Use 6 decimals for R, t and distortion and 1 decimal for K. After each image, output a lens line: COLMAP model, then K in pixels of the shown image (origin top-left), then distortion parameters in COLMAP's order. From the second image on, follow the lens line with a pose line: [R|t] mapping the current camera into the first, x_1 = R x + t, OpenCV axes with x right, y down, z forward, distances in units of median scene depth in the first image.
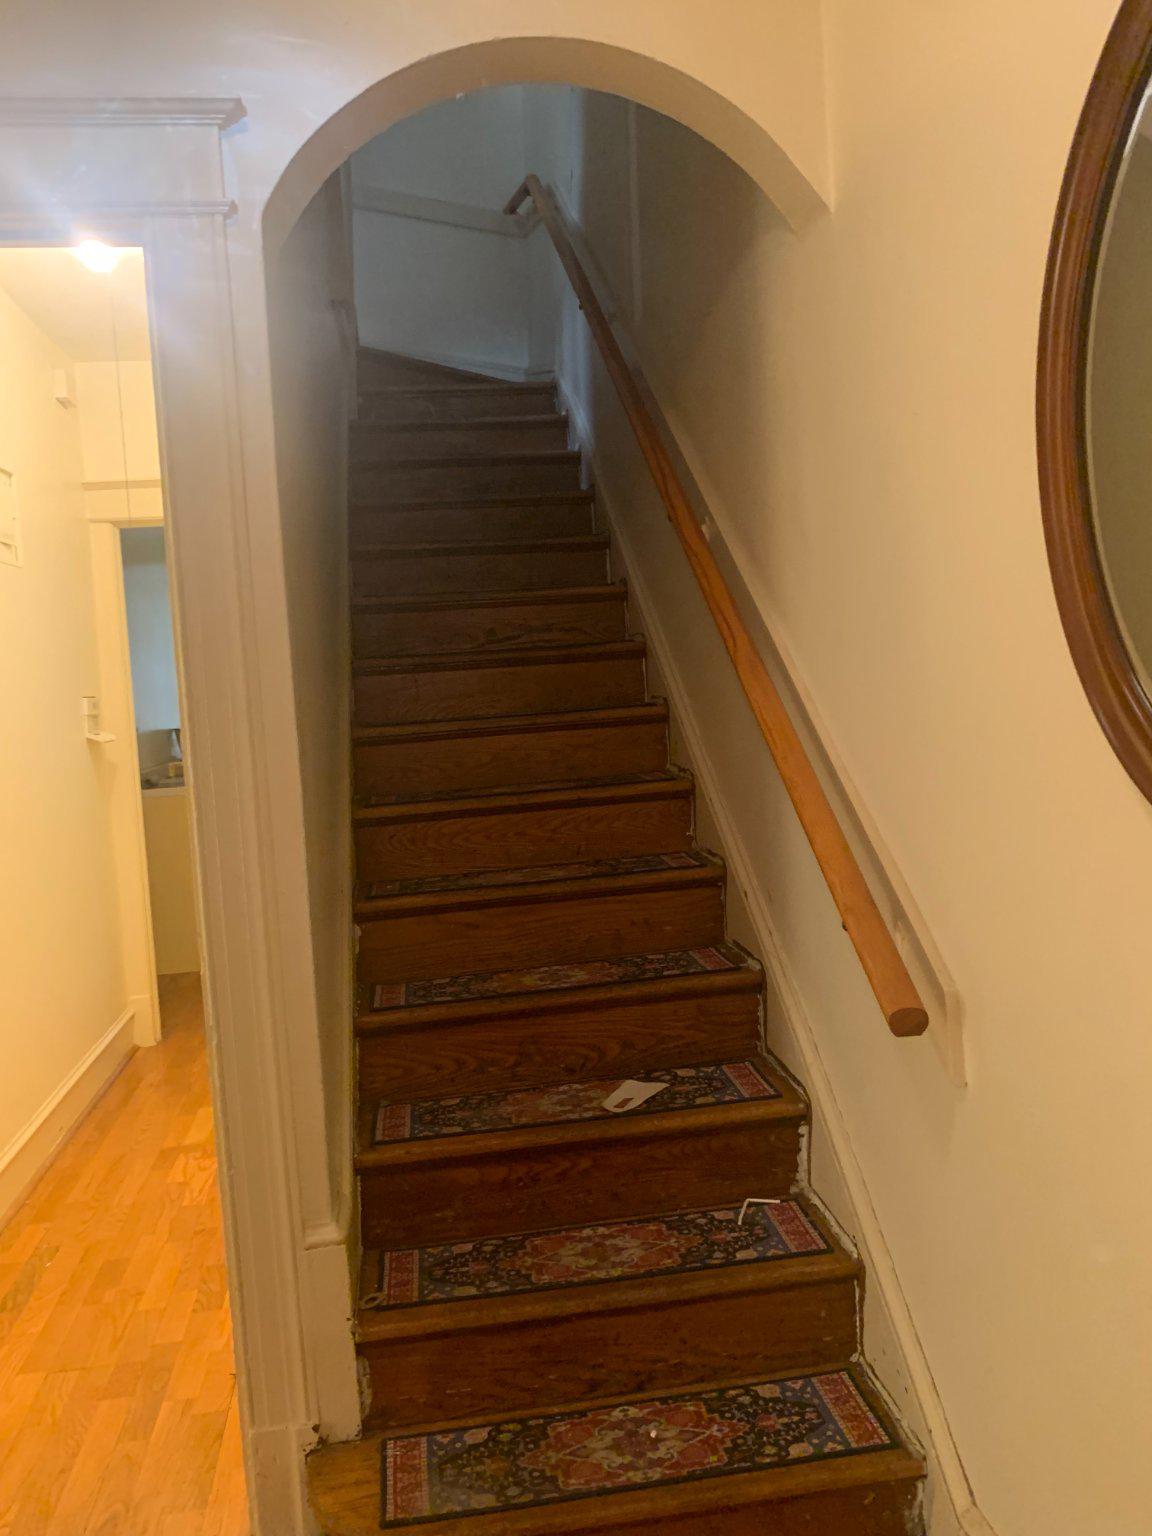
lens RADIAL K [[1182.5, 0, 577.1], [0, 1182.5, 768.1], [0, 0, 1]] dist [0.028548, -0.007348]
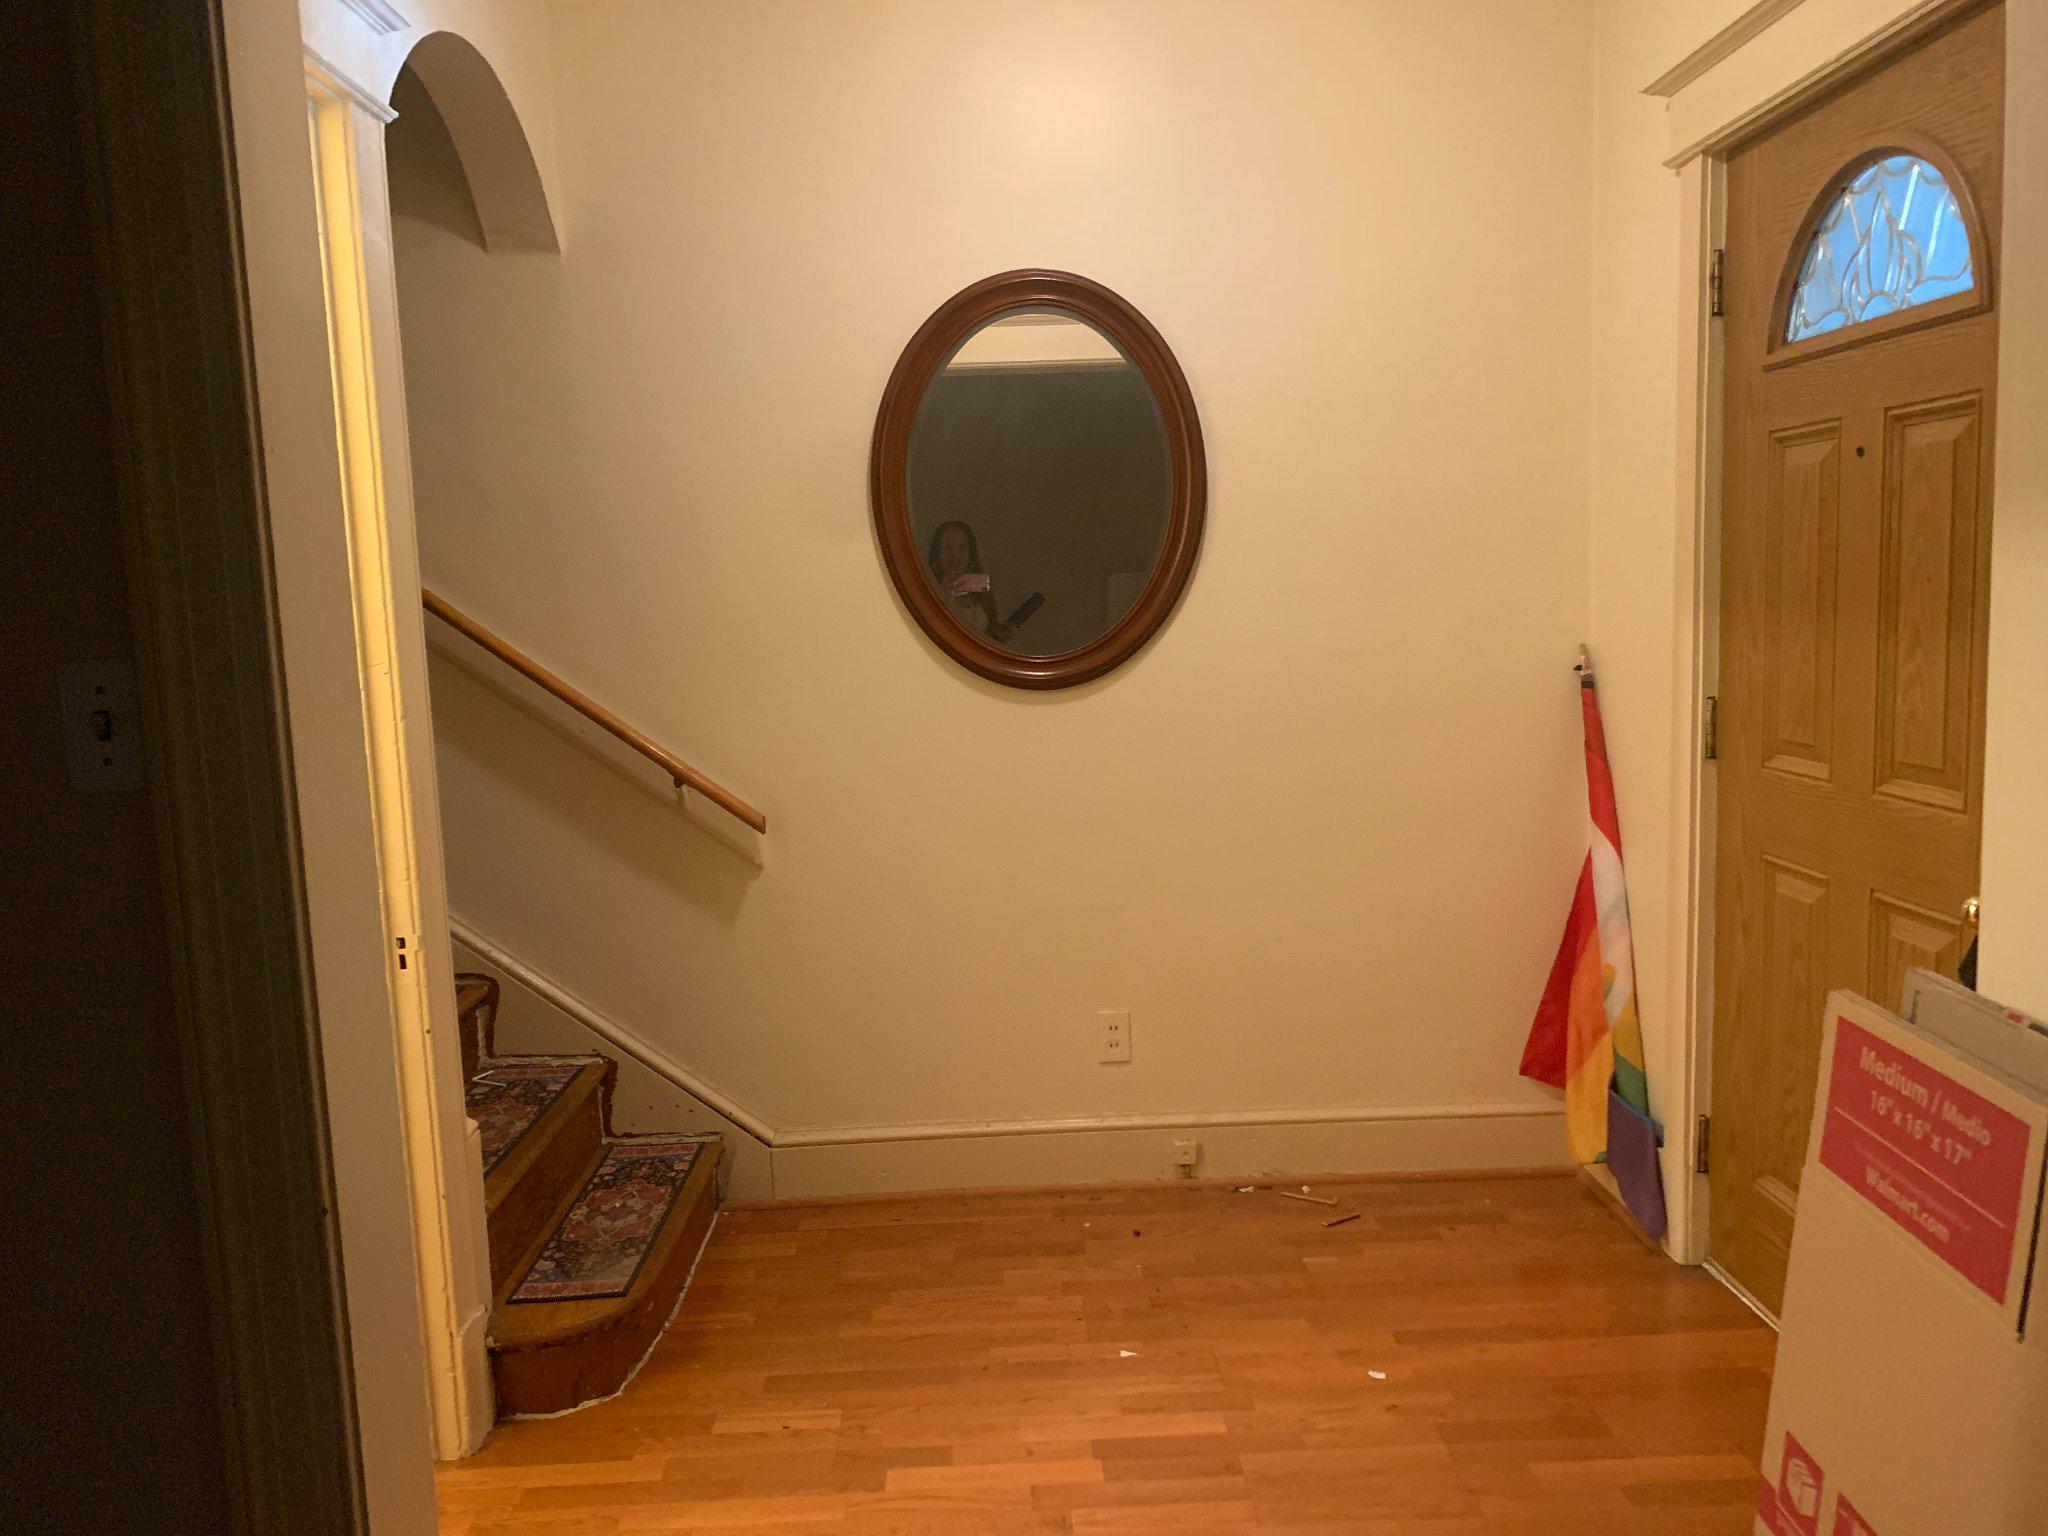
lens RADIAL K [[1576.7, 0, 1026.1], [0, 1576.7, 771.0], [0, 0, 1]] dist [0.028548, -0.007348]
pose [[0.135638, -0.057631, 0.989081, -1.496385], [0.101190, 0.993892, 0.044034, 0.074241], [-0.985578, 0.094112, 0.140641, 0.296514]]
